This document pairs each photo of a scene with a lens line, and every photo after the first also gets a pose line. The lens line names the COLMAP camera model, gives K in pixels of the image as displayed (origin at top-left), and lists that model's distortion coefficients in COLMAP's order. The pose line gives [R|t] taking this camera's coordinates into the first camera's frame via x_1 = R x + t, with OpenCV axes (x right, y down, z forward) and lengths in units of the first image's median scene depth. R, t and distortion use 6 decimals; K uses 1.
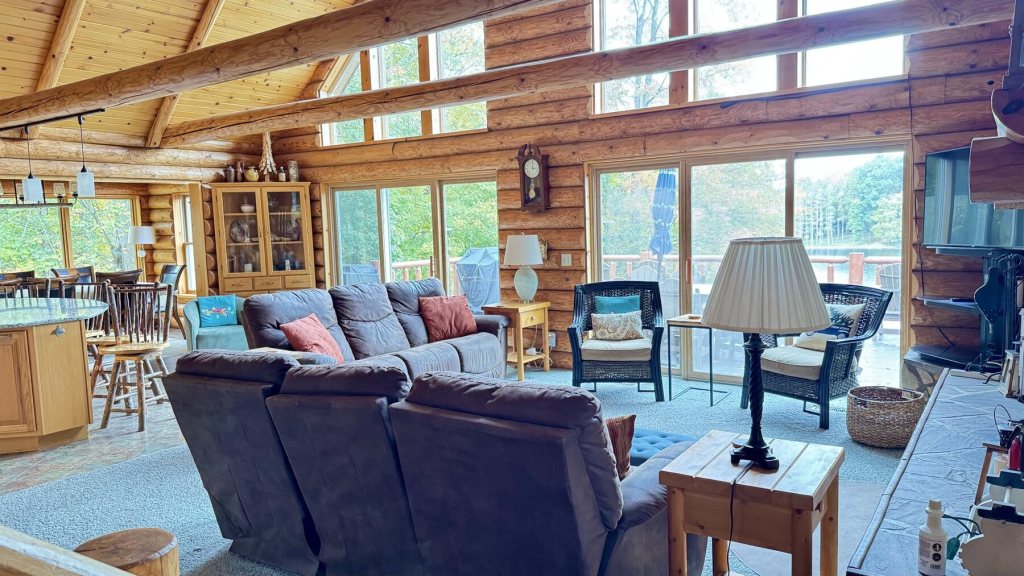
lens RADIAL K [[710.6, 0, 513.8], [0, 710.6, 282.3], [0, 0, 1]] dist [0.090236, -0.147291]
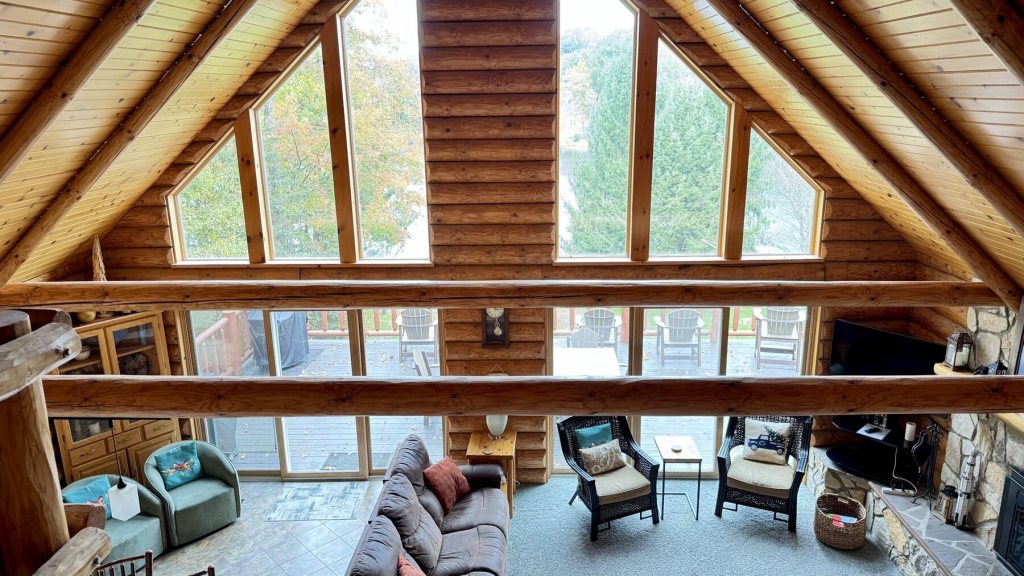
lens RADIAL K [[710.6, 0, 513.8], [0, 710.6, 282.3], [0, 0, 1]] dist [0.090236, -0.147291]
pose [[0.838221, -0.121017, 0.531733, -0.405698], [0.041070, 0.986306, 0.159732, -0.299569], [-0.543781, -0.112052, 0.831713, 0.119980]]
